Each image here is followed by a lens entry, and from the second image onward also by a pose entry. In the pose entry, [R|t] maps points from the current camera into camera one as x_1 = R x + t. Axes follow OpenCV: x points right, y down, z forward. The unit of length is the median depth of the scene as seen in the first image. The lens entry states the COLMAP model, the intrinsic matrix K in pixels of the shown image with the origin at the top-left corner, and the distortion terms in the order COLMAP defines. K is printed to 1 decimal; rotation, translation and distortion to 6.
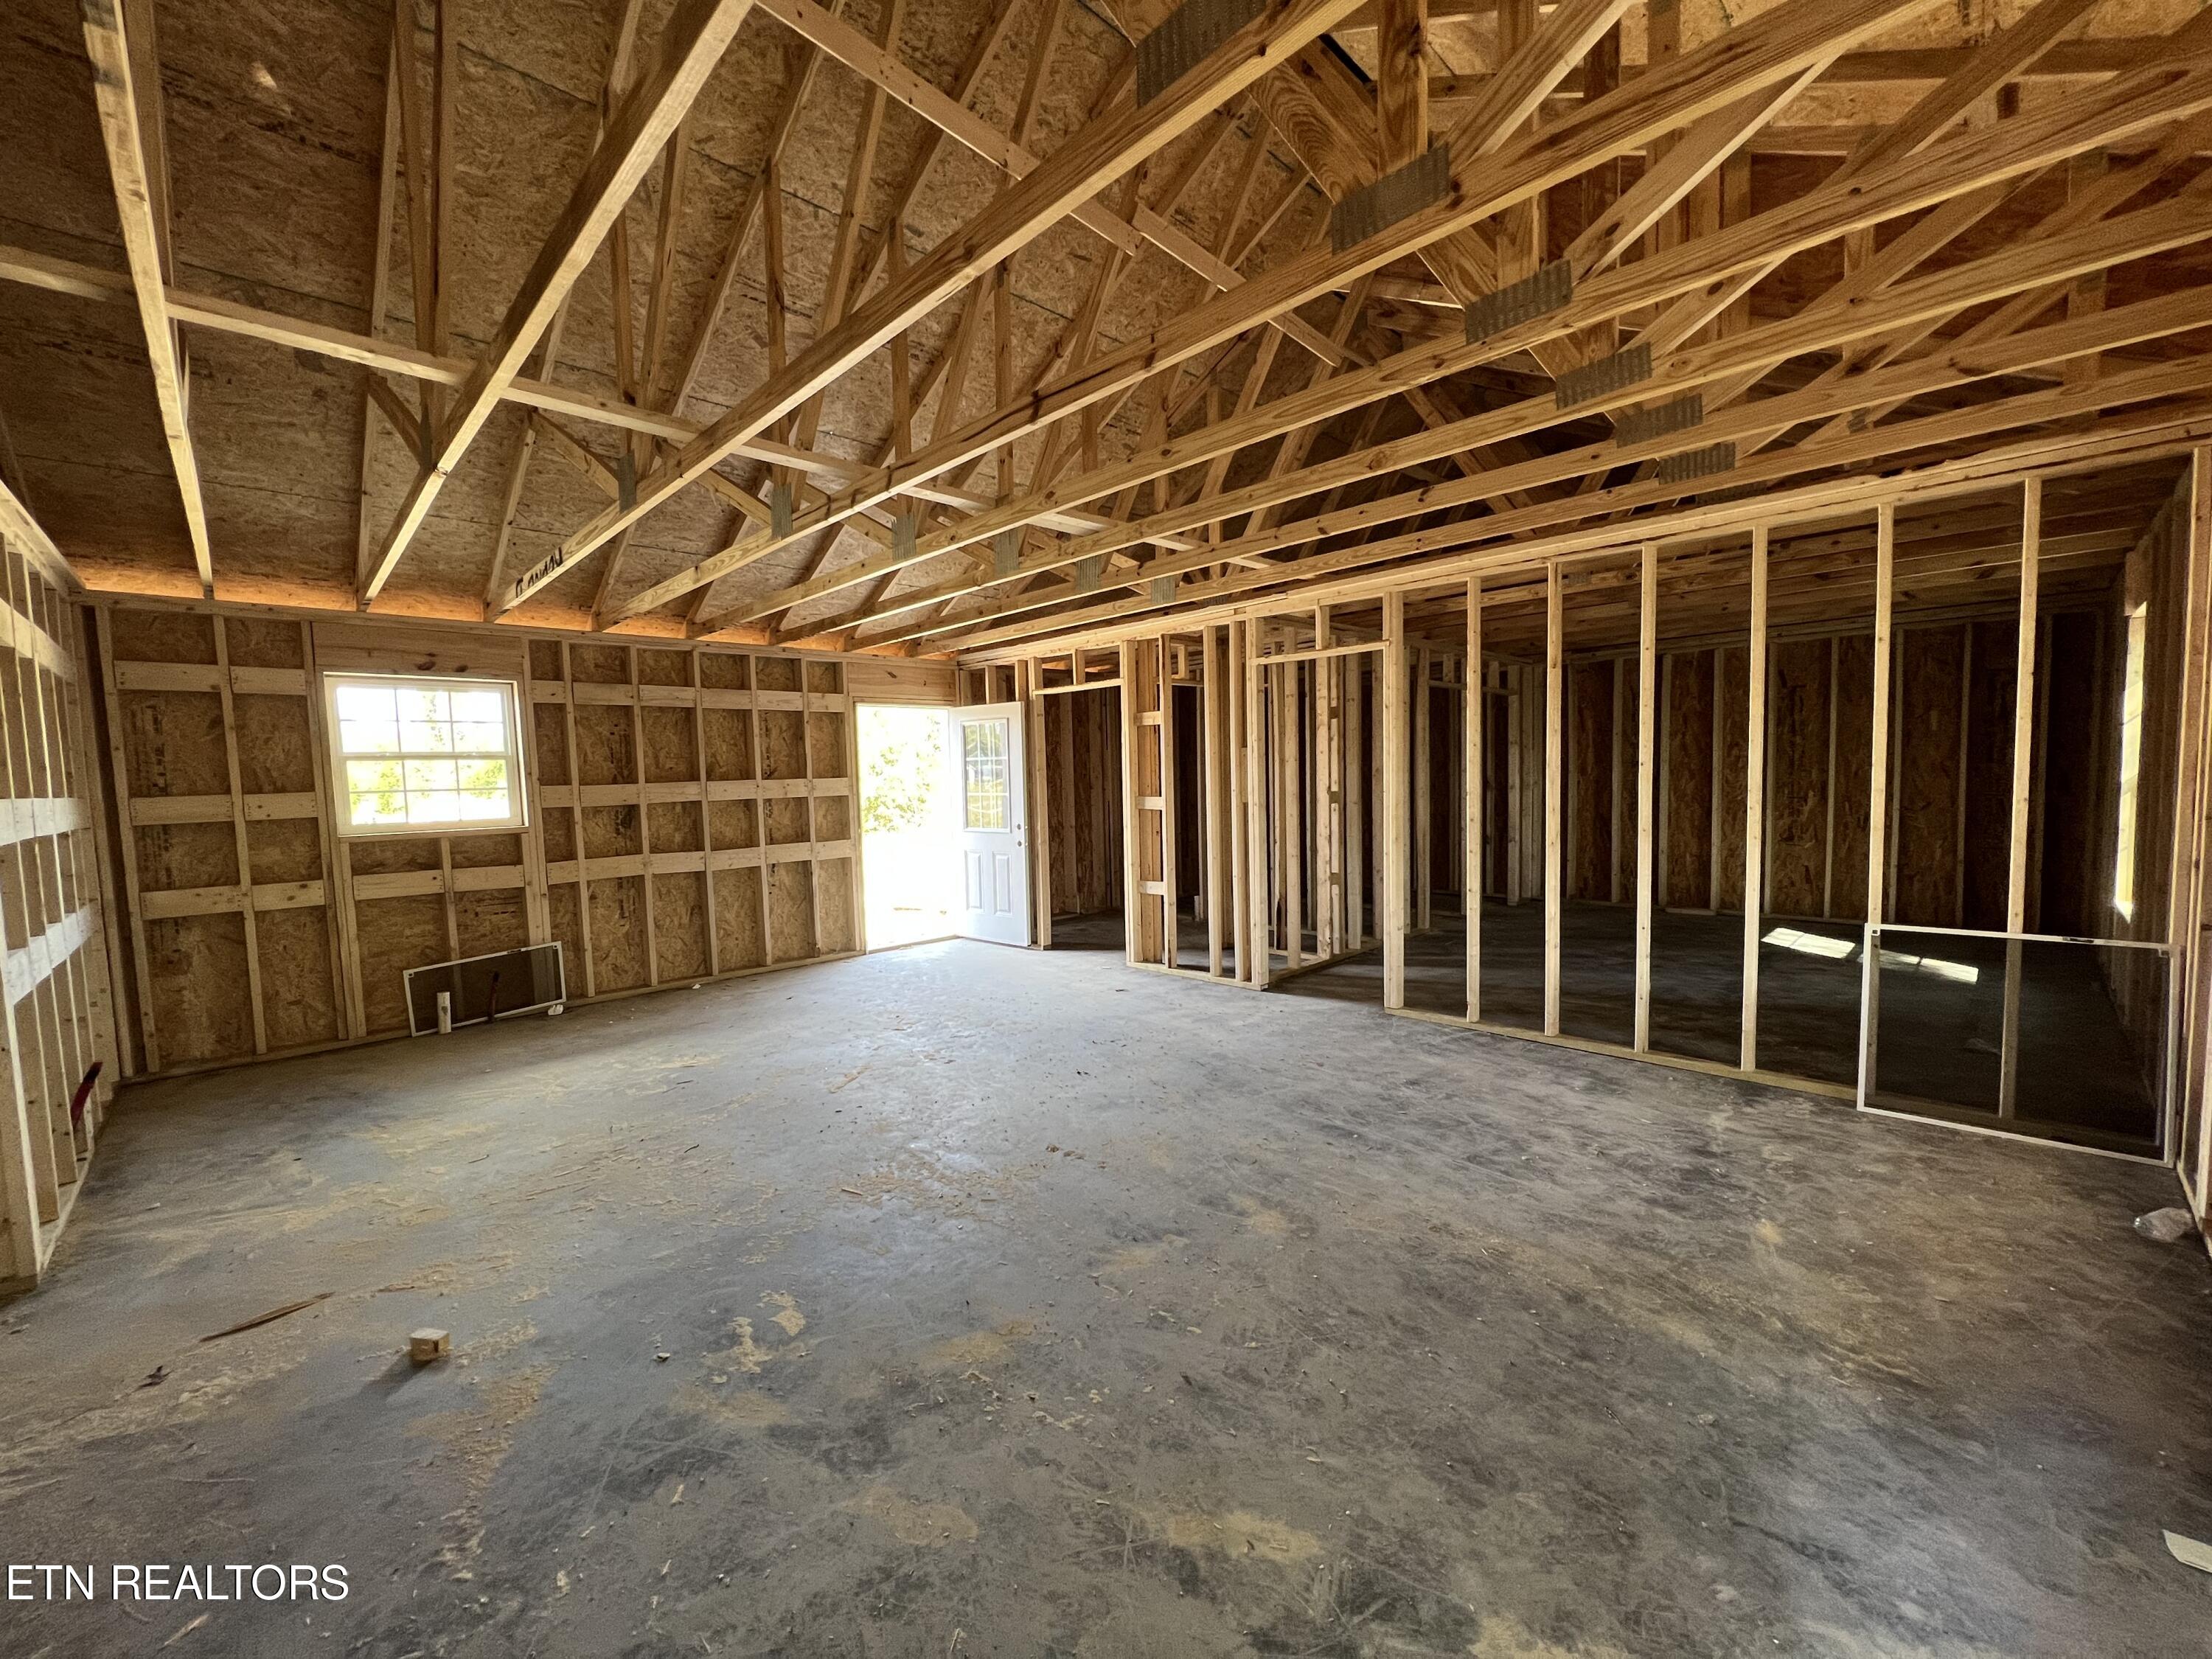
lens RADIAL K [[884.3, 0, 1103.5], [0, 884.3, 838.1], [0, 0, 1]] dist [-0.003946, 0.000655]
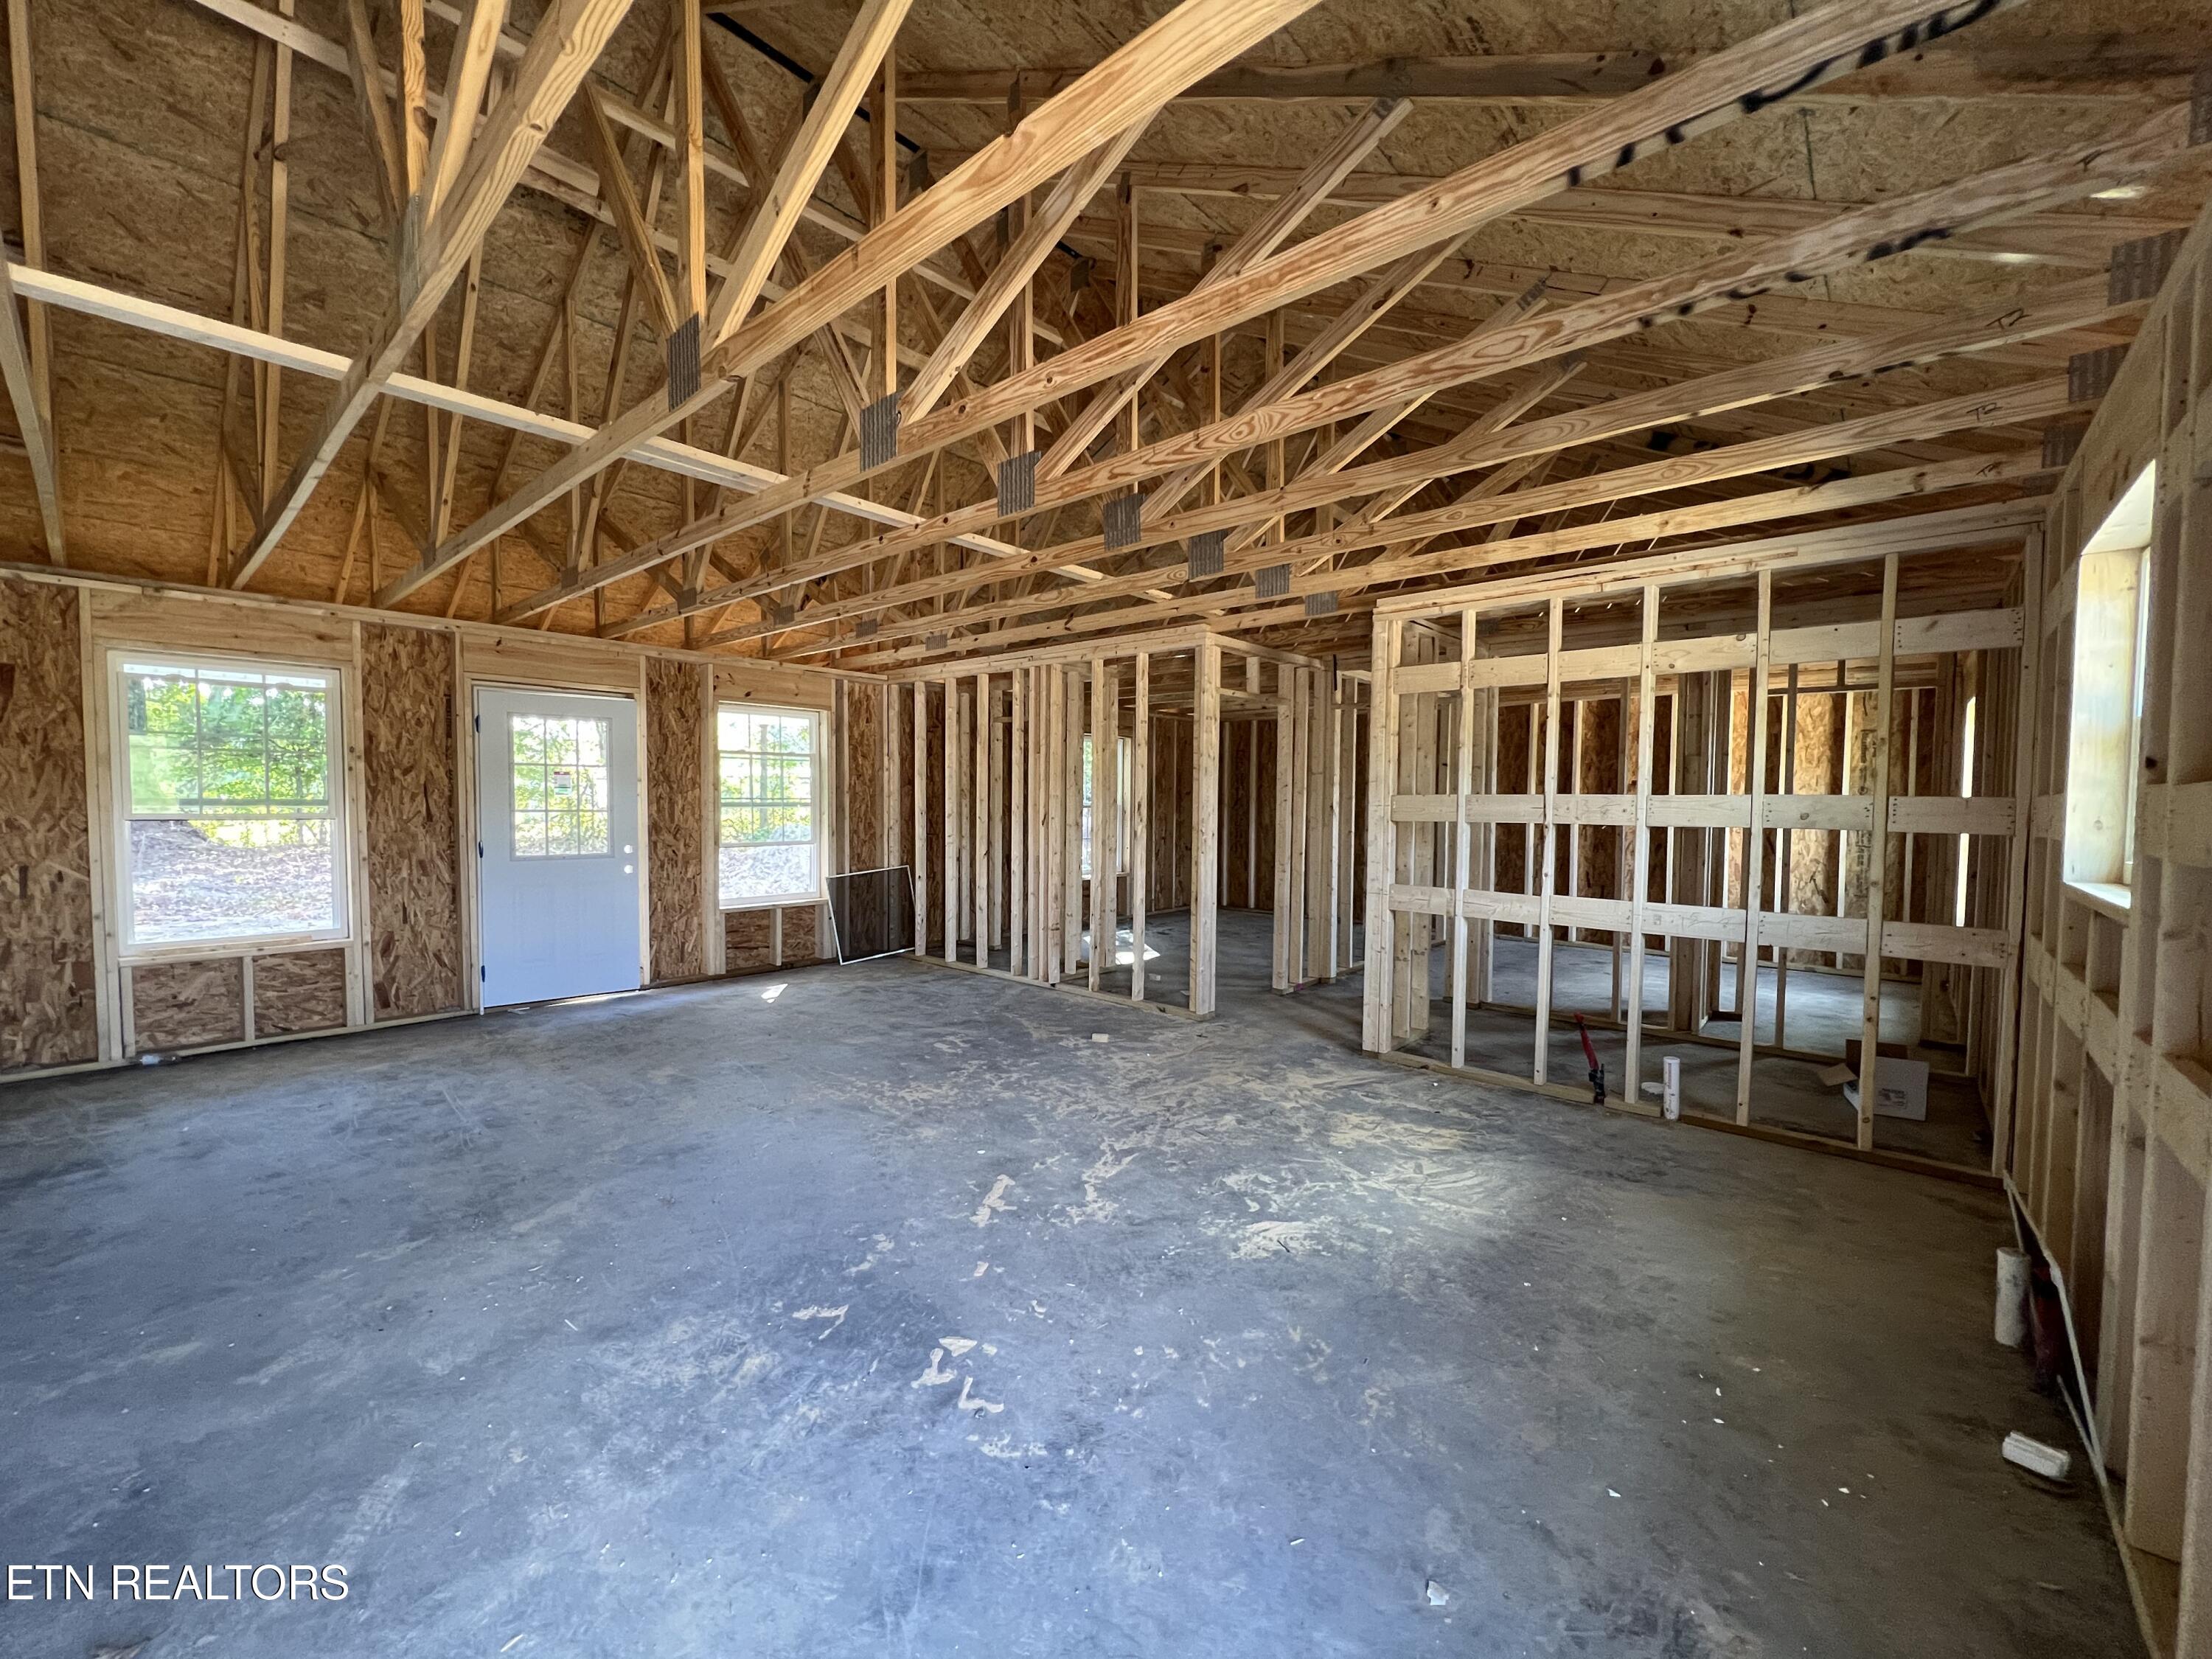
lens RADIAL K [[884.3, 0, 1103.5], [0, 884.3, 838.1], [0, 0, 1]] dist [-0.003946, 0.000655]
pose [[-0.997293, 0.021502, -0.070314, -0.325040], [0.013221, 0.993141, 0.116174, -0.104363], [0.072330, 0.114930, -0.990737, 1.655818]]
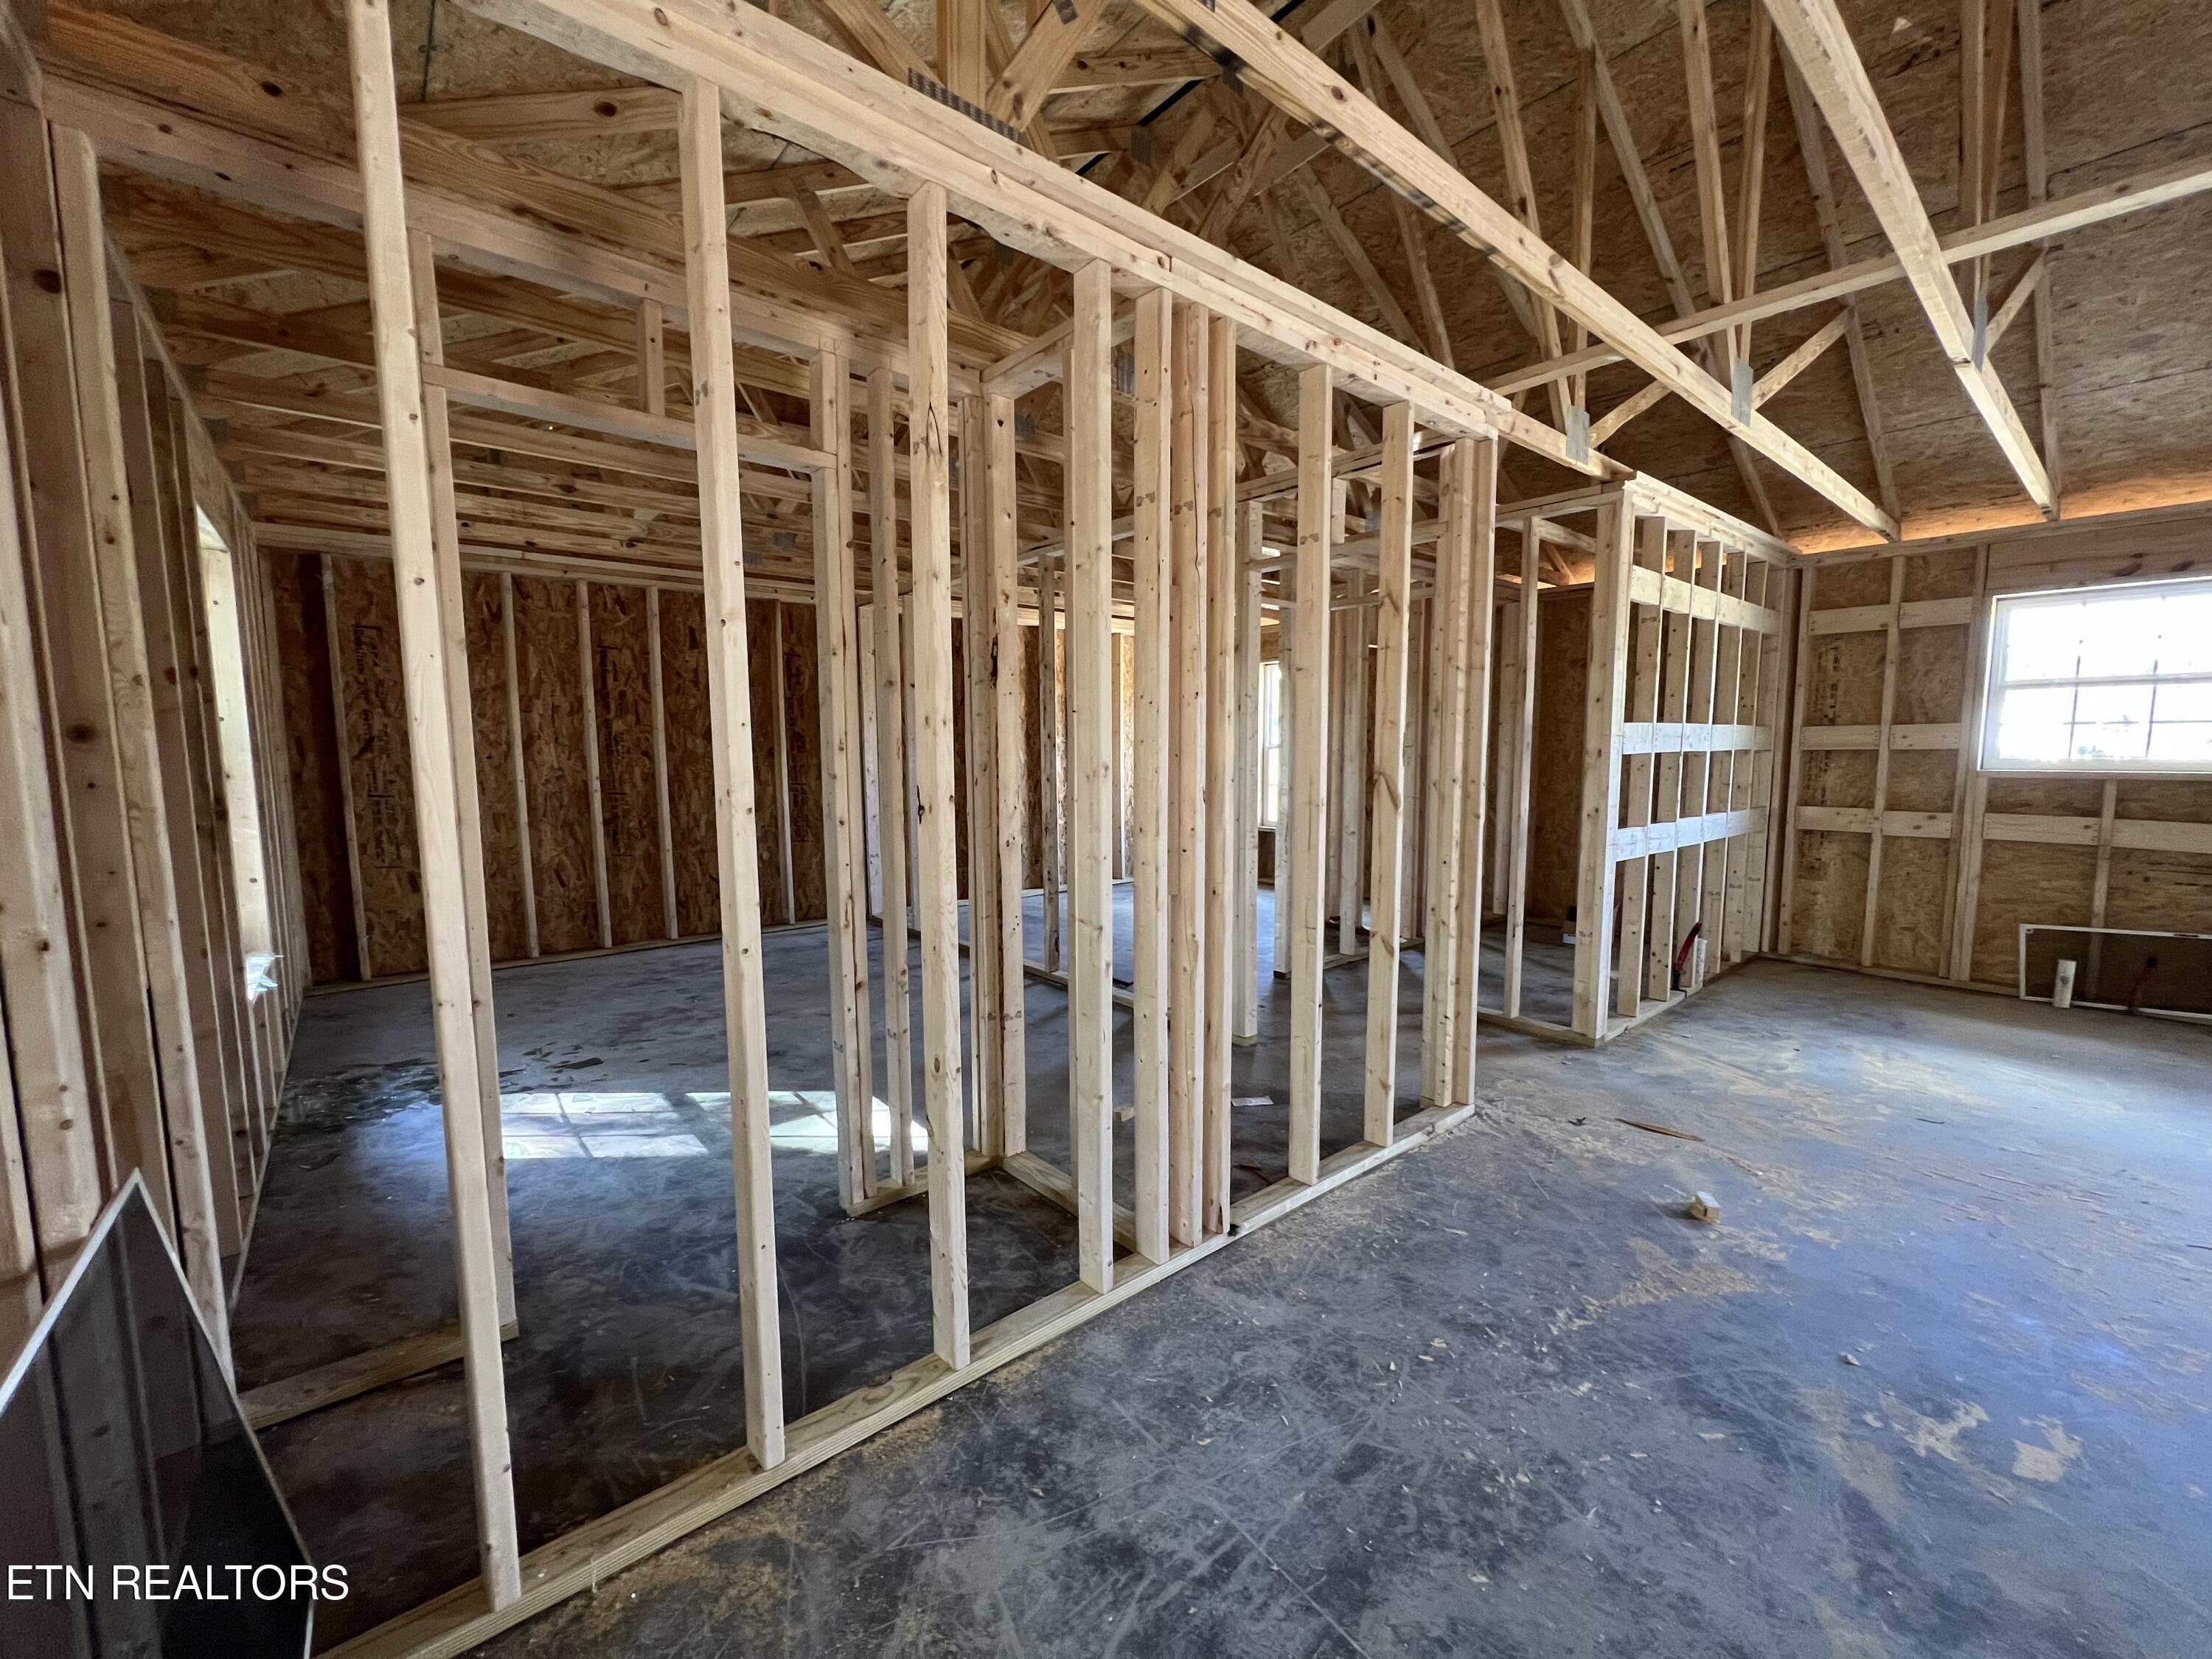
lens RADIAL K [[884.3, 0, 1103.5], [0, 884.3, 838.1], [0, 0, 1]] dist [-0.003946, 0.000655]
pose [[-0.075075, 0.132113, -0.988388, 0.179089], [-0.064170, 0.988490, 0.137001, 0.001004], [0.995111, 0.073710, -0.065733, 0.141274]]
